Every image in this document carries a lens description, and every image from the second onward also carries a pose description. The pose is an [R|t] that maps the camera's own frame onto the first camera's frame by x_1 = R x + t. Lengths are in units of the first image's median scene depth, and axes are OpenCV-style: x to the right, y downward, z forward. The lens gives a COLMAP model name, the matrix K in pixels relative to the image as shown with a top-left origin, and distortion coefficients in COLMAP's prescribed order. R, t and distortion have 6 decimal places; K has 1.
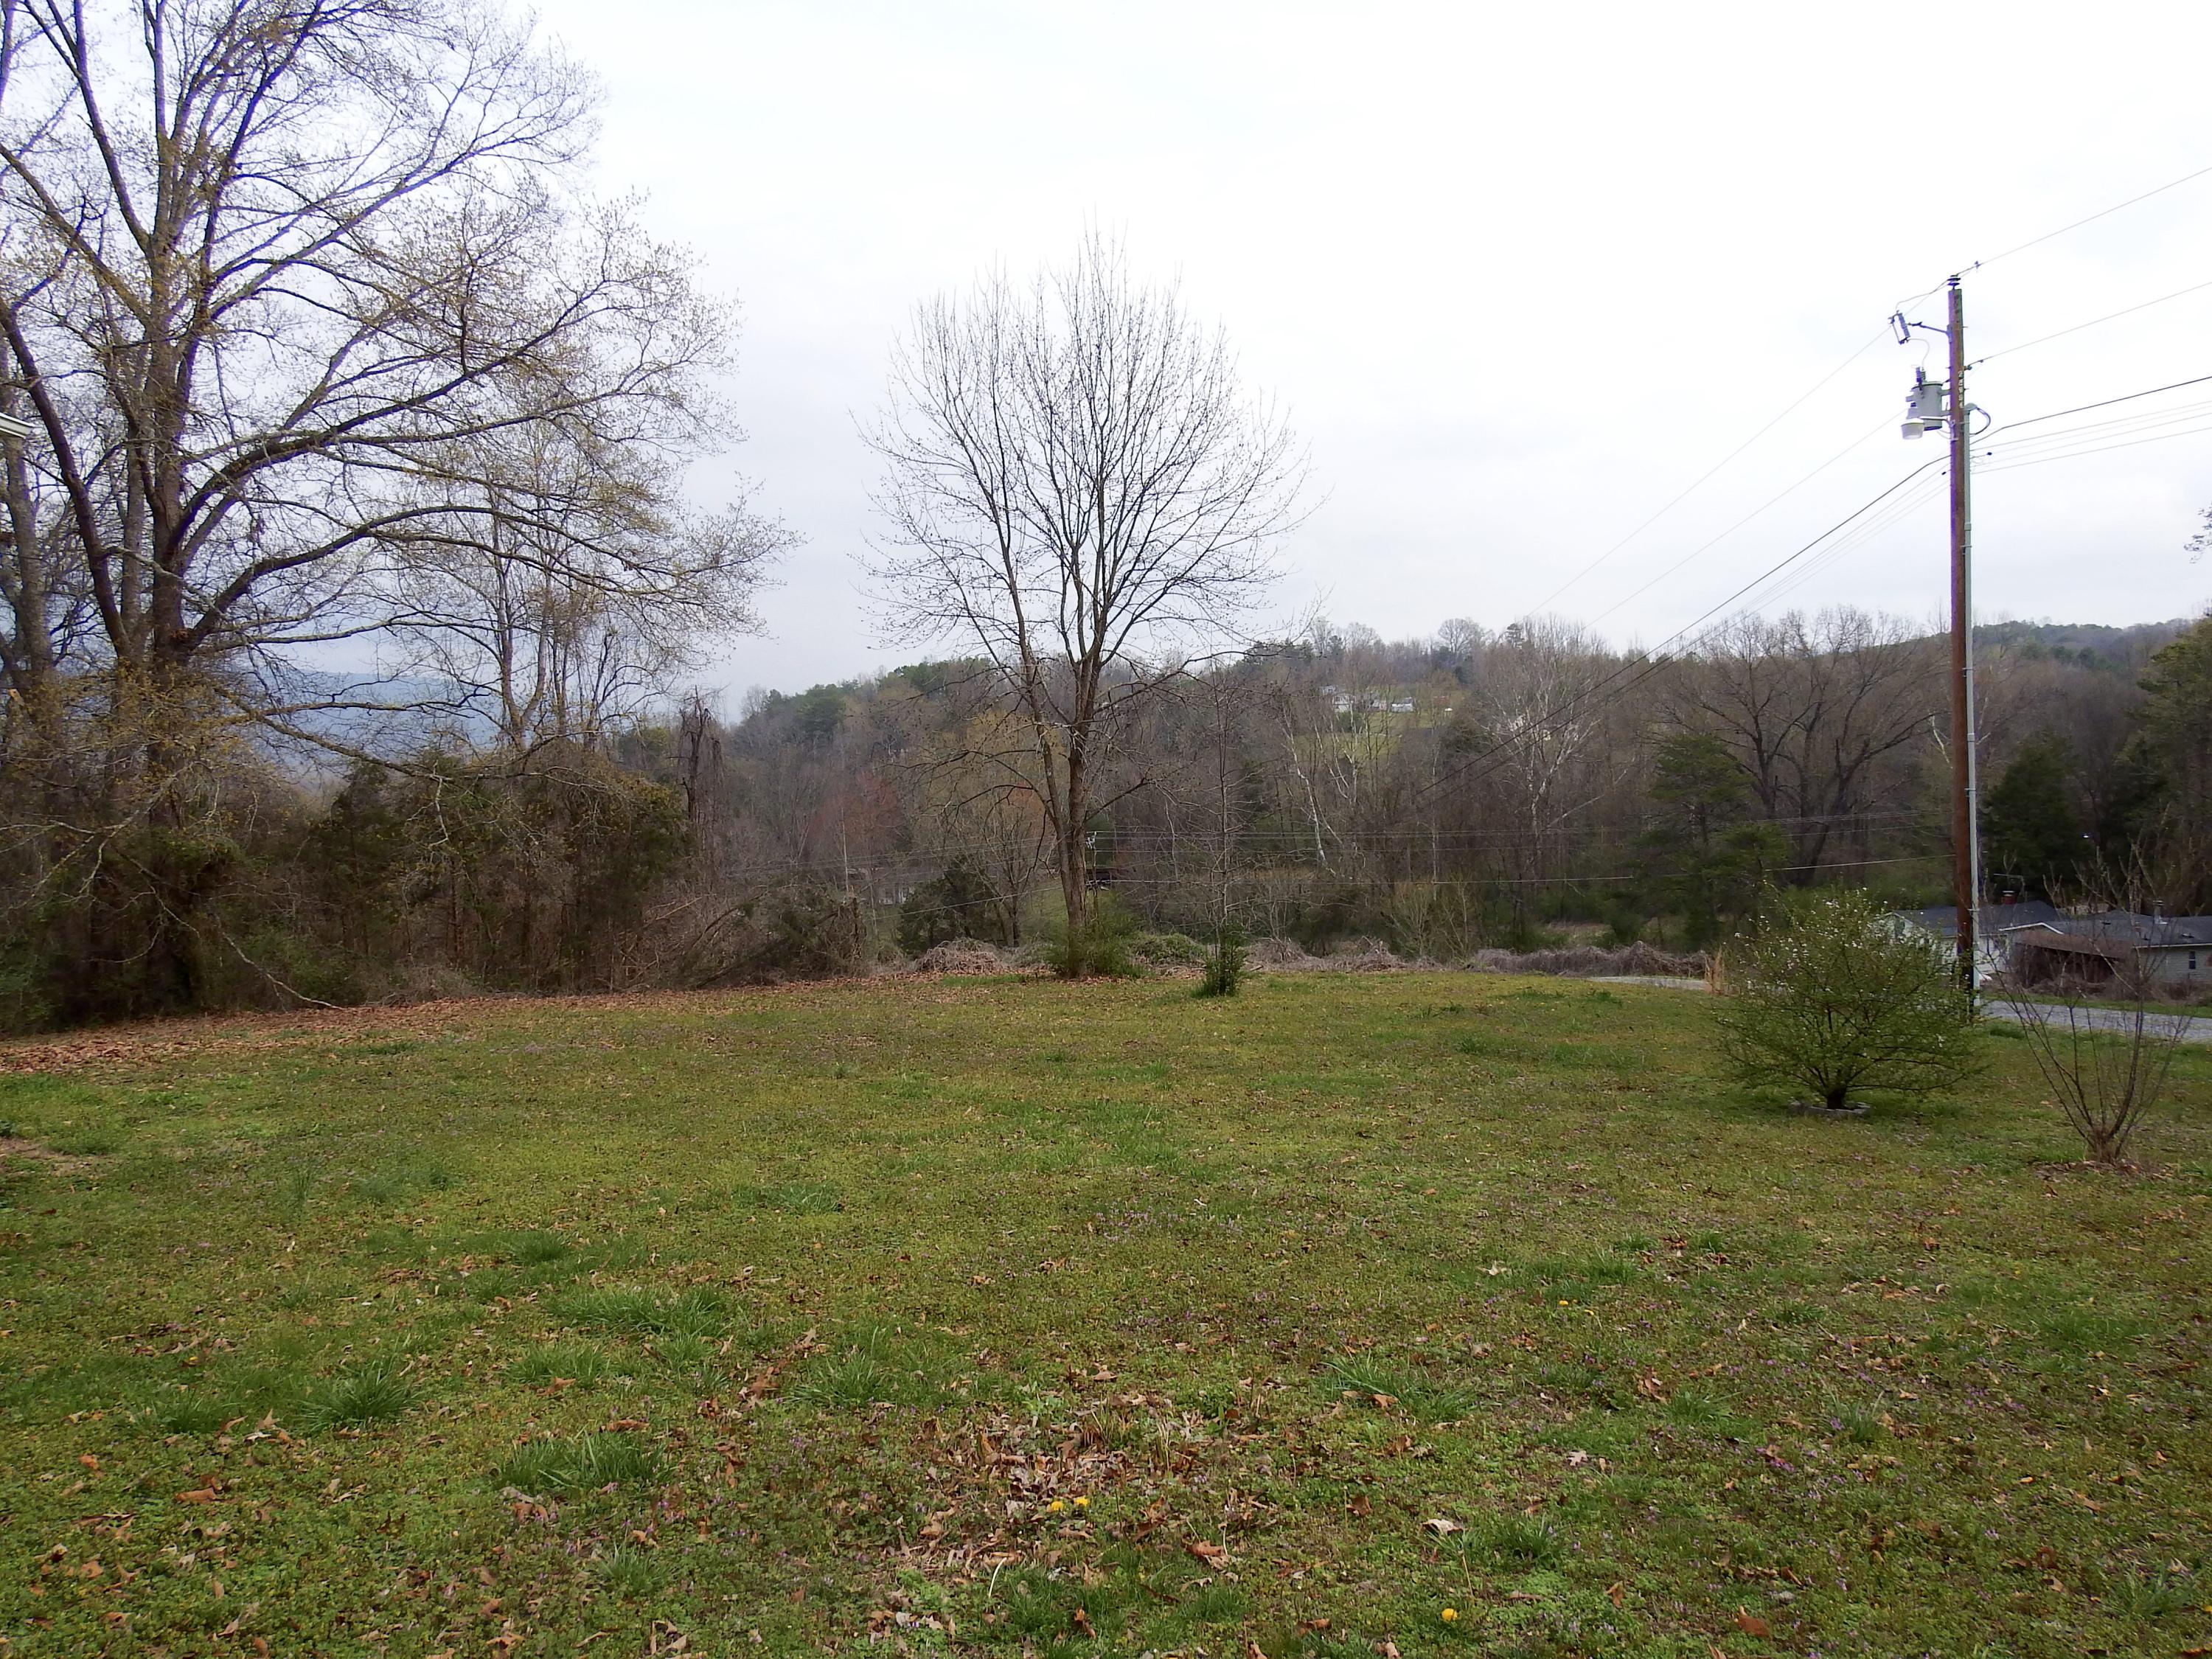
lens RADIAL K [[1658.3, 0, 1106.0], [0, 1658.3, 829.5], [0, 0, 1]] dist [0.011577, 0.000710]
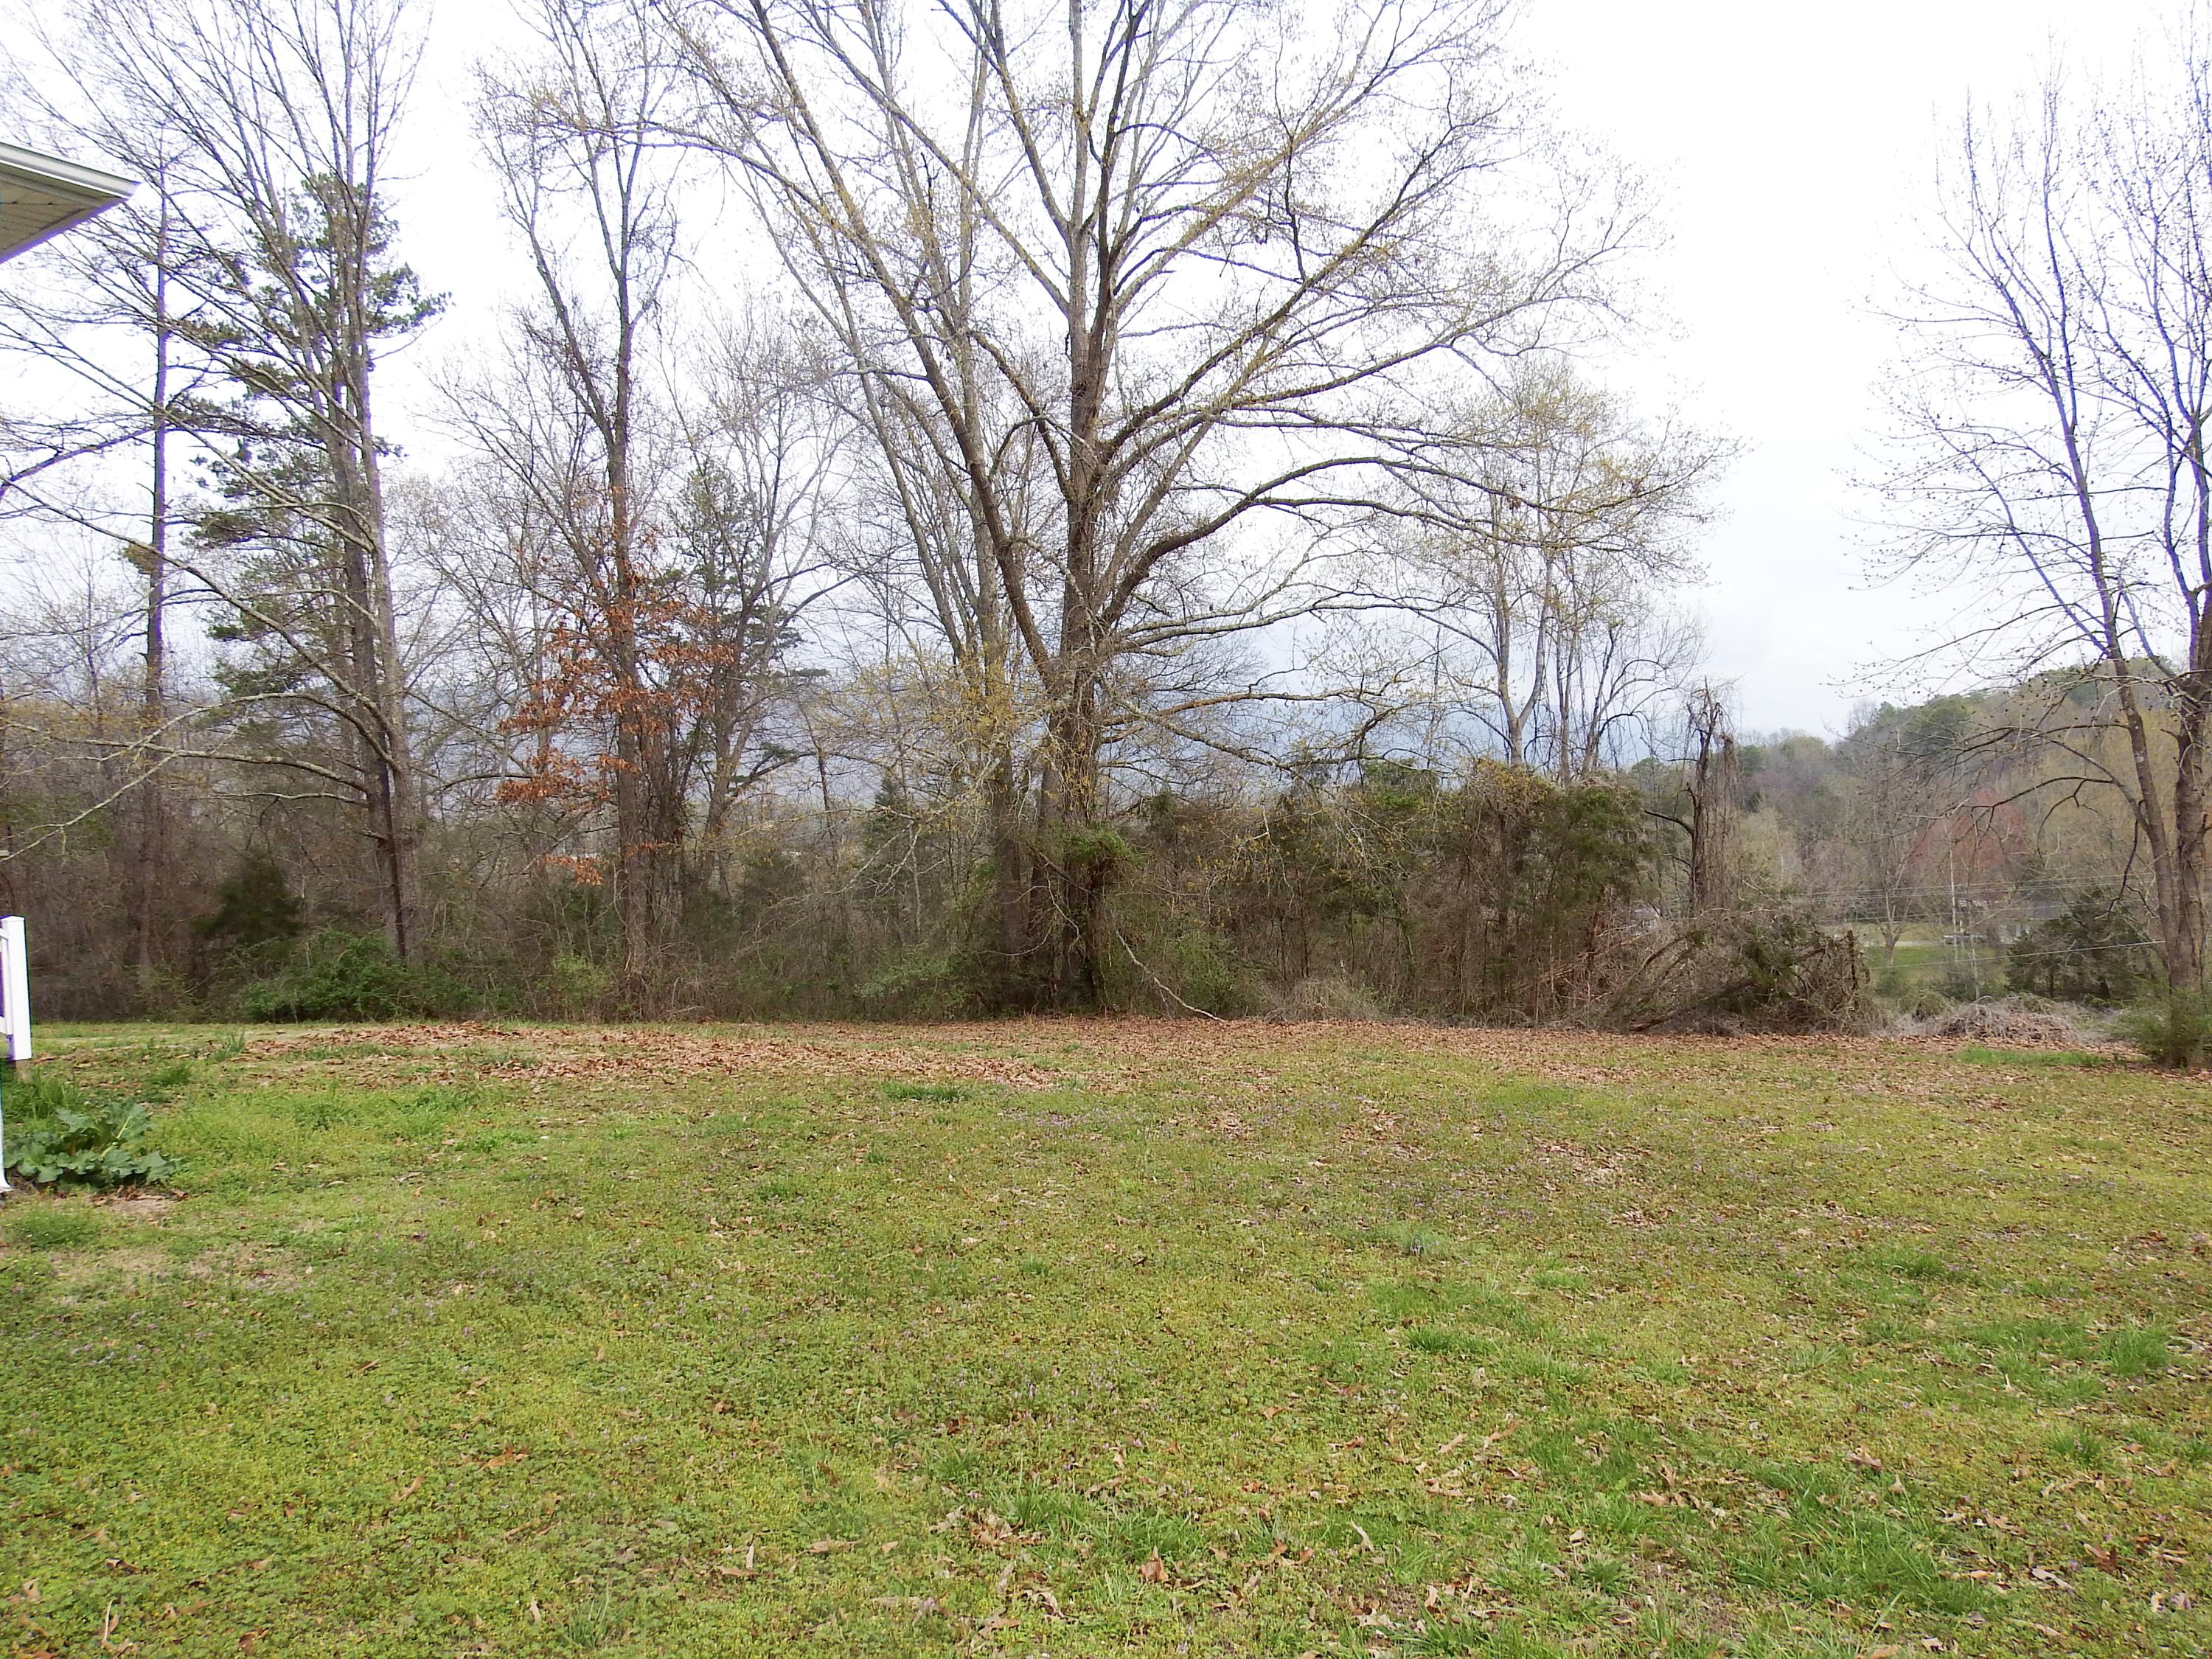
lens RADIAL K [[1658.3, 0, 1106.0], [0, 1658.3, 829.5], [0, 0, 1]] dist [0.011577, 0.000710]
pose [[0.803389, 0.014837, -0.595270, 0.027271], [-0.022297, 0.999738, -0.005174, 0.006598], [0.595037, 0.017429, 0.803509, 0.186383]]
